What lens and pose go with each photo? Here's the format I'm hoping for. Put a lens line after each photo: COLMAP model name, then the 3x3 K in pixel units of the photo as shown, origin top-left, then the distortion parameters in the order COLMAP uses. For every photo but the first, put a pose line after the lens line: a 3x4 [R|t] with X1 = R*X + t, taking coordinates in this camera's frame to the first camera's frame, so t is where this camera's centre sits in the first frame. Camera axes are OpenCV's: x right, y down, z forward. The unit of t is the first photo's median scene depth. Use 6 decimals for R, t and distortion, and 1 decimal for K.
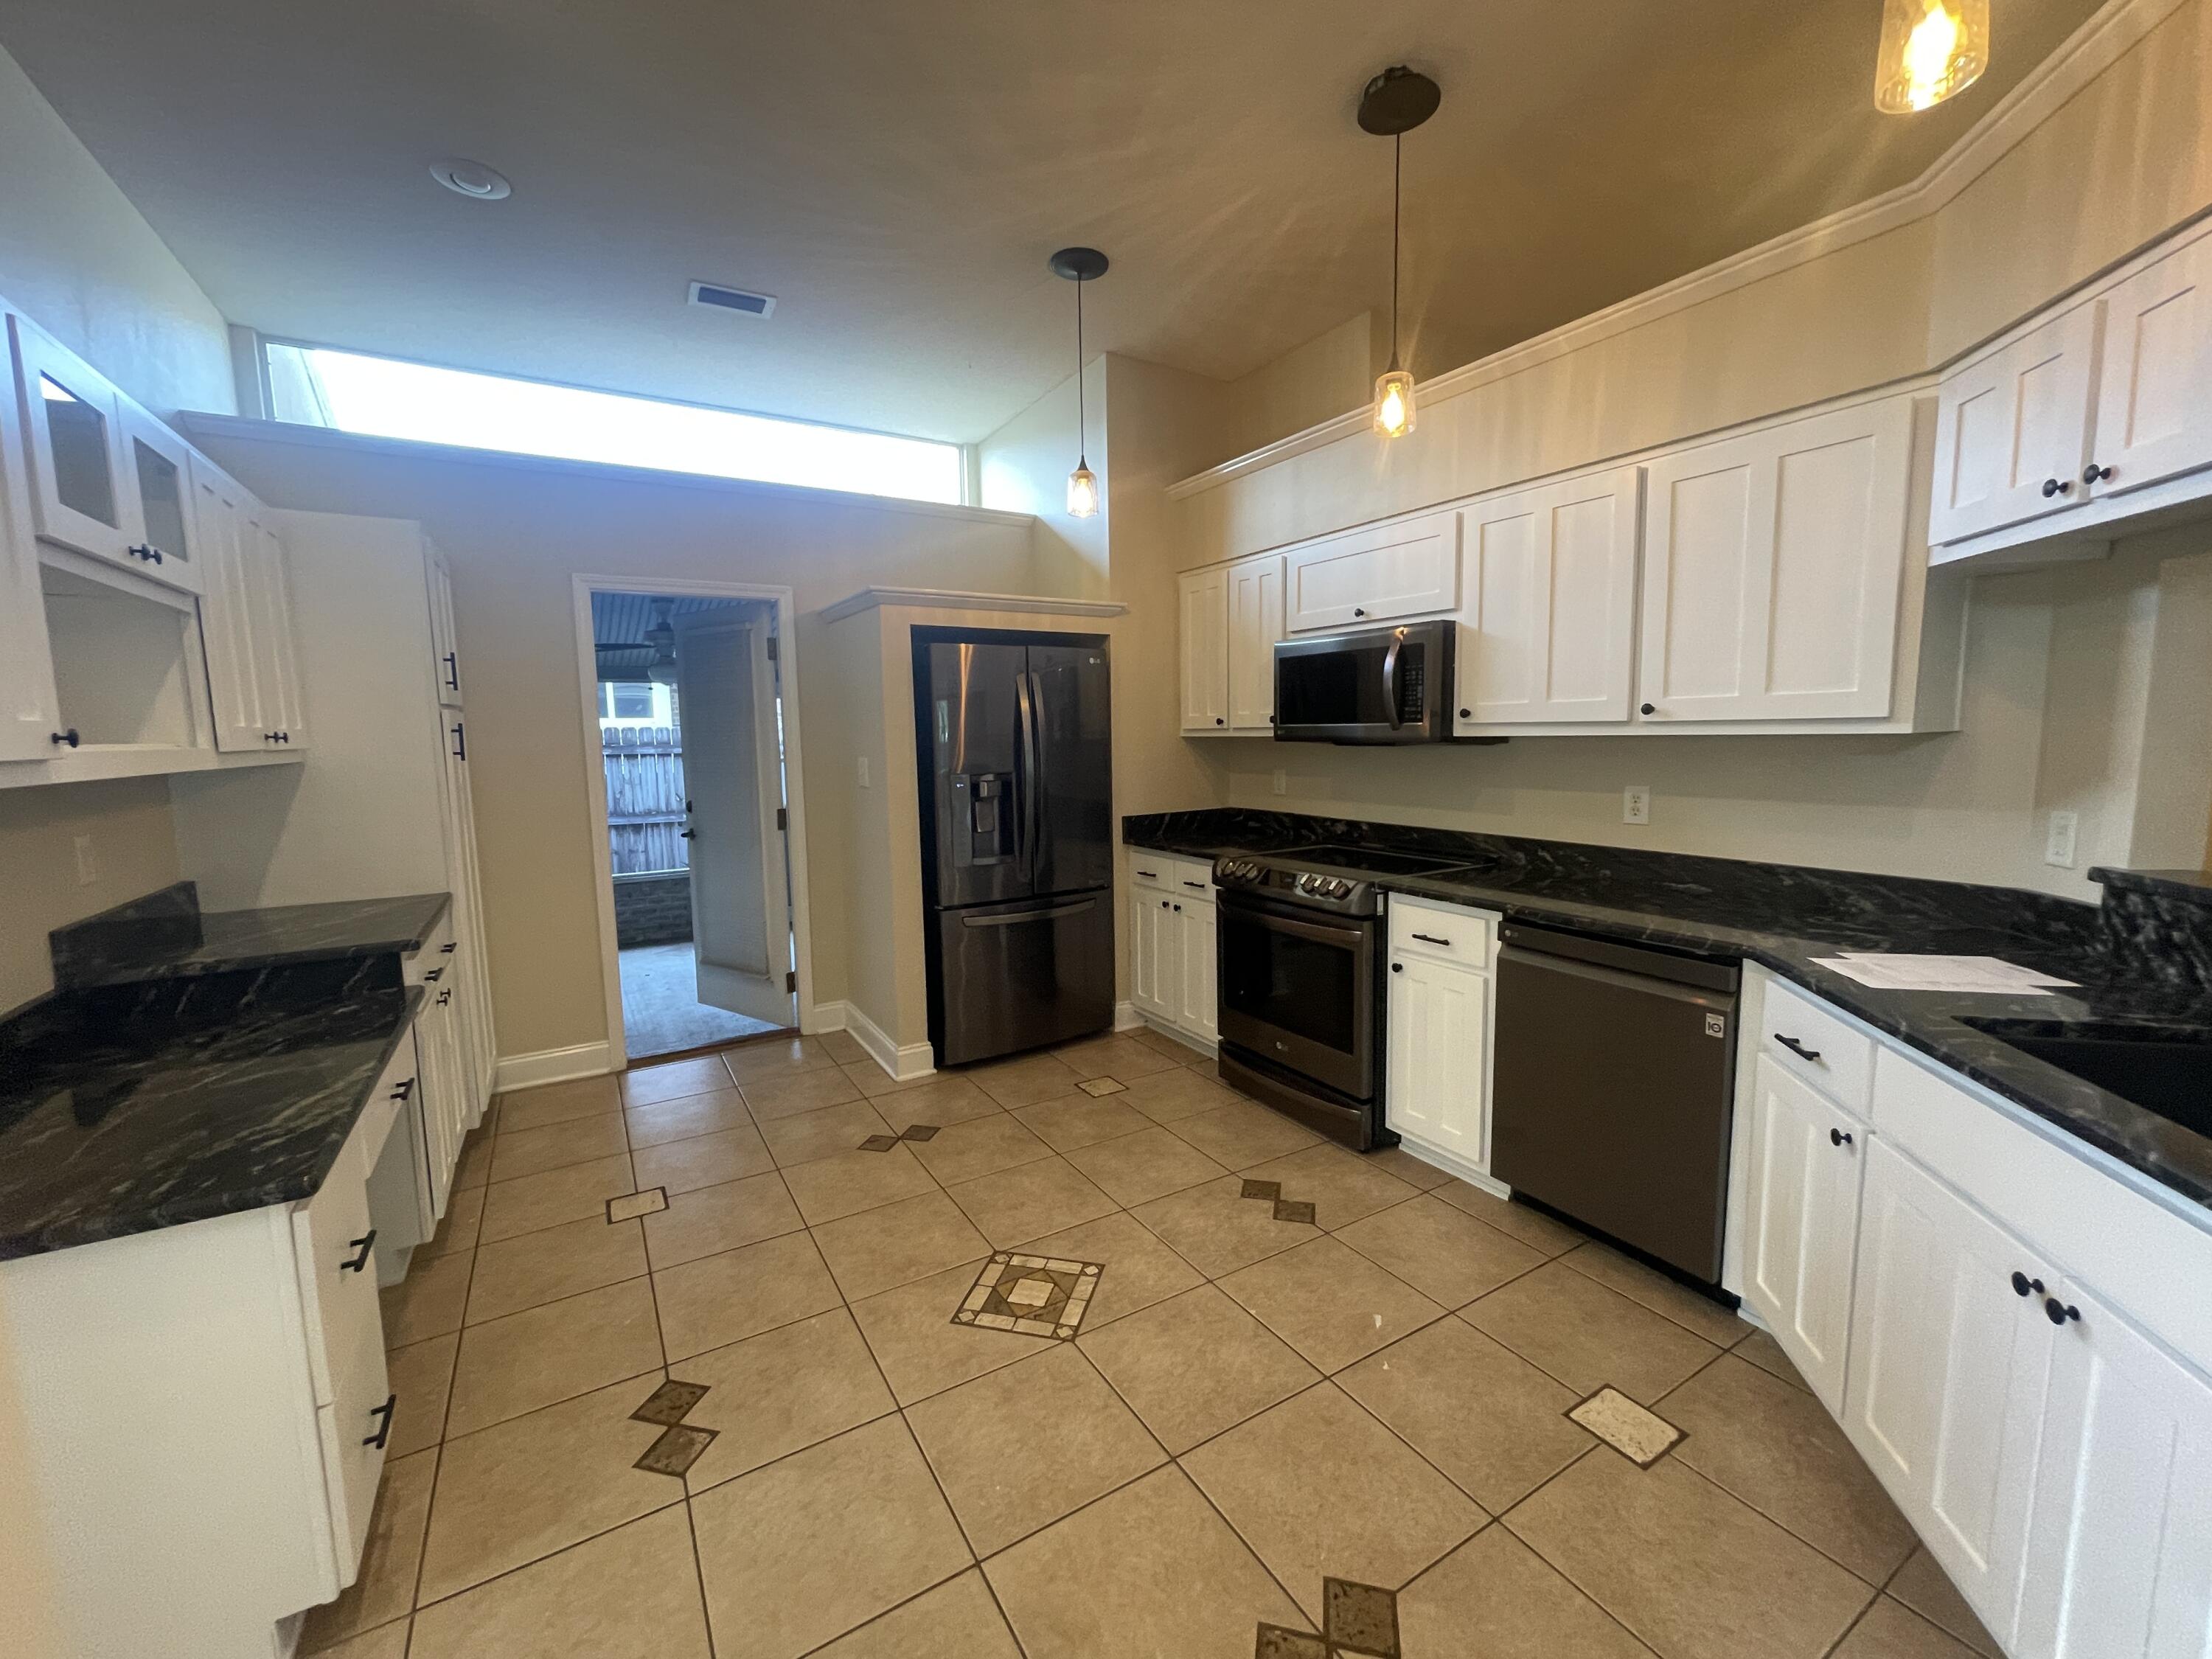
lens RADIAL K [[897.6, 0, 1099.0], [0, 897.6, 826.0], [0, 0, 1]] dist [-0.001581, -0.000097]
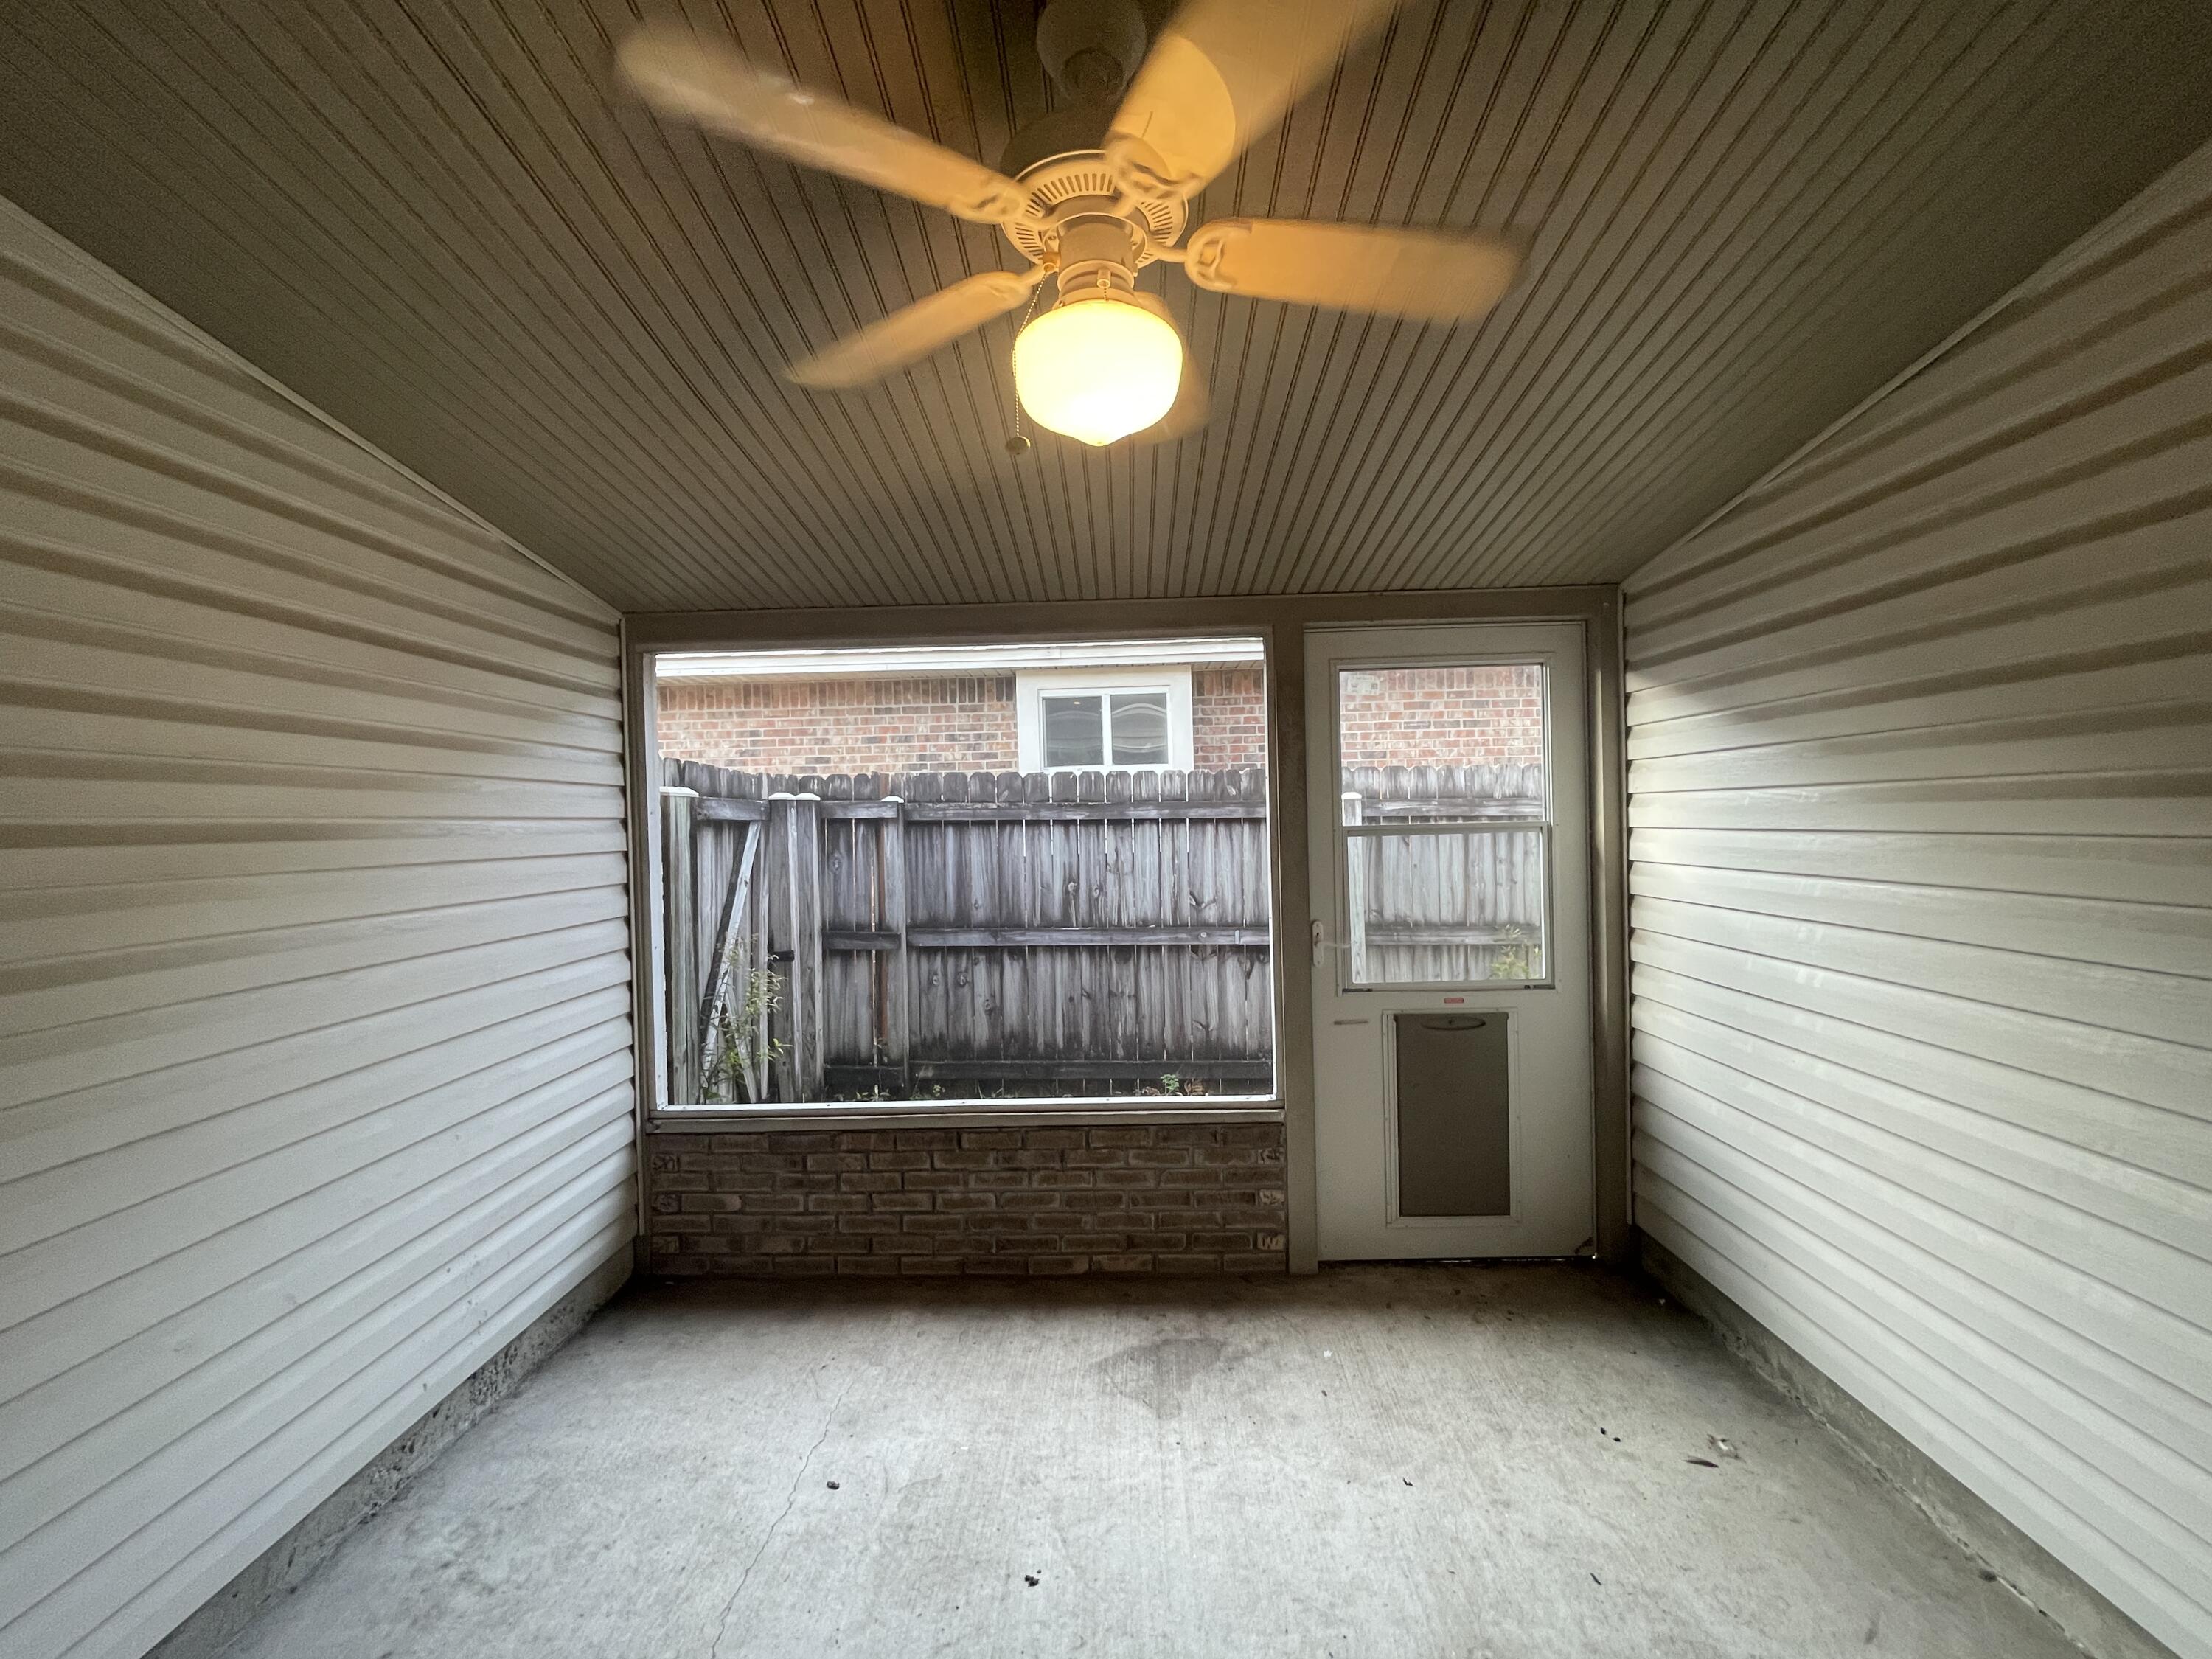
lens RADIAL K [[897.6, 0, 1099.6], [0, 897.6, 820.1], [0, 0, 1]] dist [-0.001581, -0.000097]
pose [[0.844290, -0.006586, -0.535846, -0.549847], [-0.044278, 0.995648, -0.082002, -0.078249], [0.534054, 0.092960, 0.840324, 1.238333]]
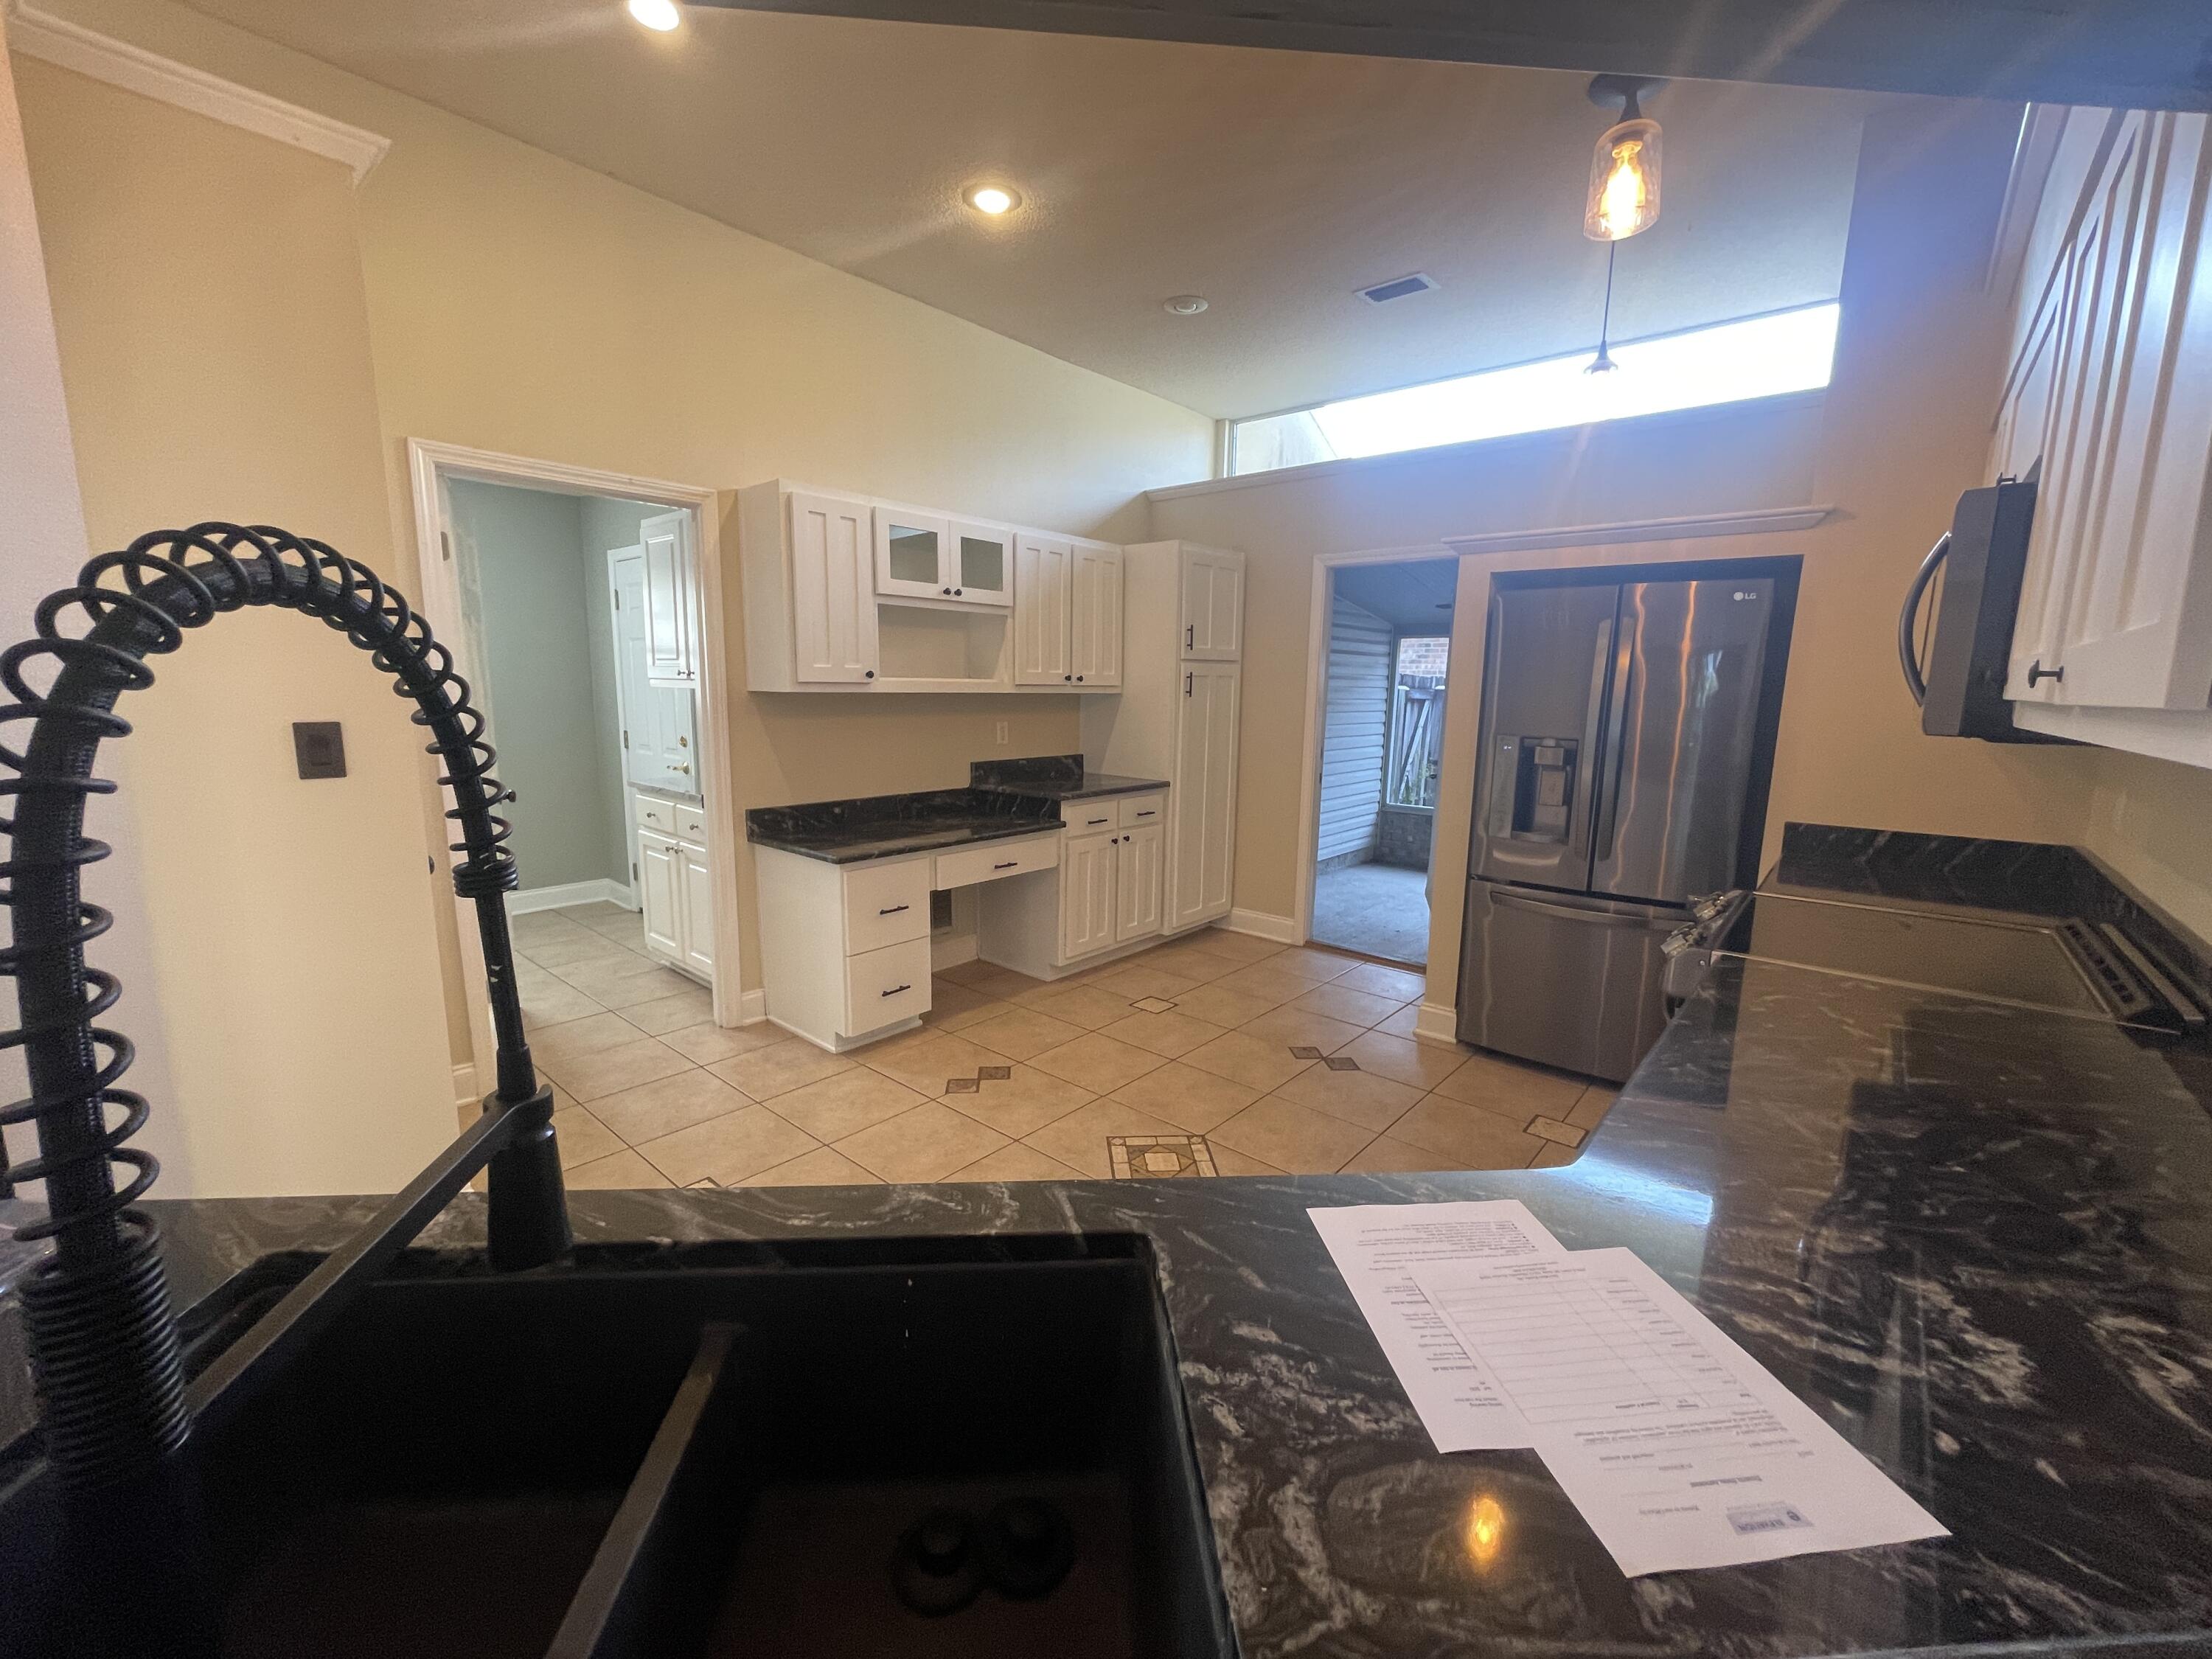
lens RADIAL K [[897.6, 0, 1096.2], [0, 897.6, 826.8], [0, 0, 1]] dist [-0.001581, -0.000097]
pose [[0.303718, 0.174499, -0.936646, 0.585291], [-0.122955, 0.982043, 0.143087, -0.045659], [0.944795, 0.071708, 0.319720, 0.320249]]
